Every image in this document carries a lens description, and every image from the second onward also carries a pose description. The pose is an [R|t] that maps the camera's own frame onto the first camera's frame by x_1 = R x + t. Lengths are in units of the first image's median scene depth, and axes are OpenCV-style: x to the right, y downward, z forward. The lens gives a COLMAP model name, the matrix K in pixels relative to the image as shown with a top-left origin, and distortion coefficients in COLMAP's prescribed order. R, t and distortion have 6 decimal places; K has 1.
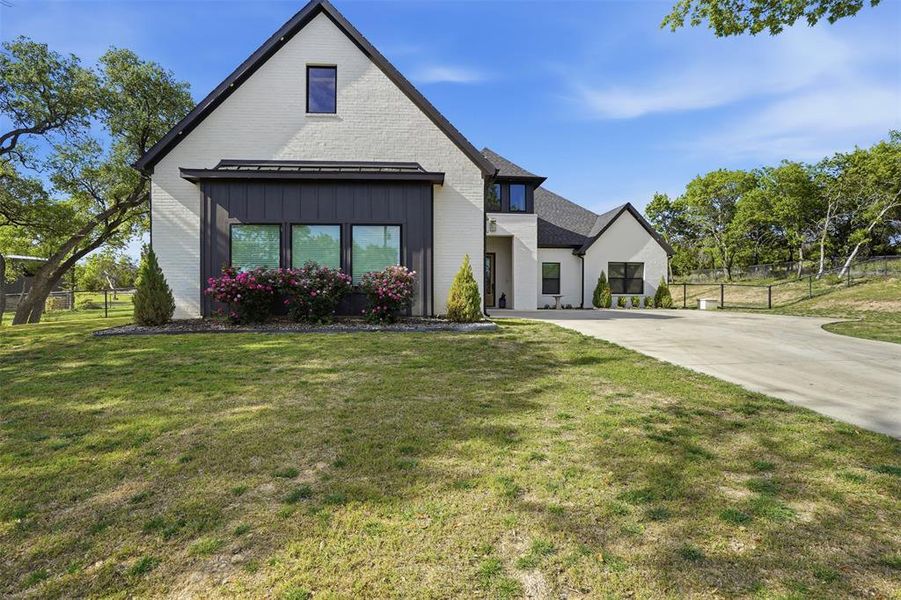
lens RADIAL K [[419.4, 0, 450.5], [0, 419.4, 300.0], [0, 0, 1]] dist [-0.016140, 0.011705]
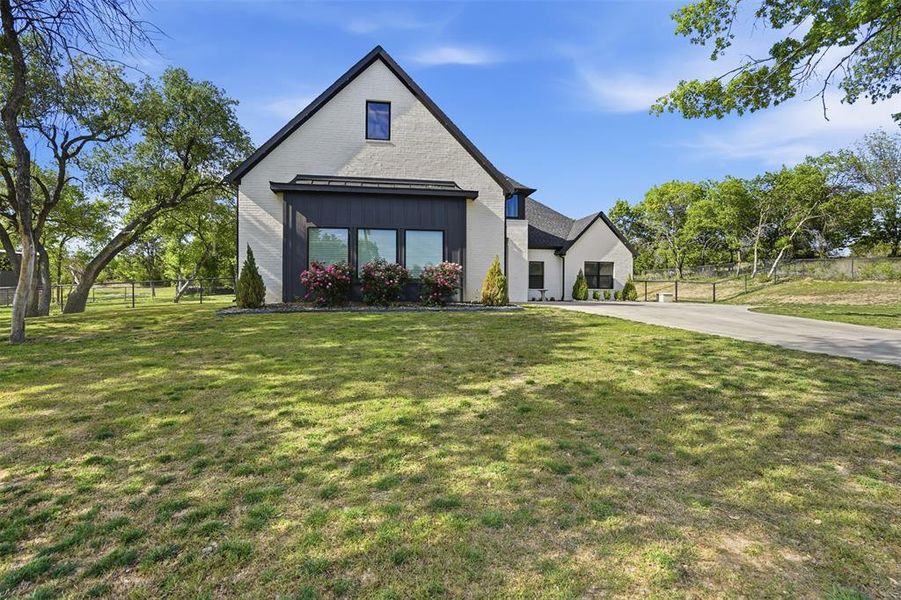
lens RADIAL K [[419.7, 0, 450.5], [0, 419.7, 300.0], [0, 0, 1]] dist [-0.000055, -0.000143]
pose [[0.995638, 0.002560, 0.093266, -0.107177], [-0.003017, 0.999984, 0.004759, 0.012687], [-0.093253, -0.005020, 0.995630, -0.137869]]
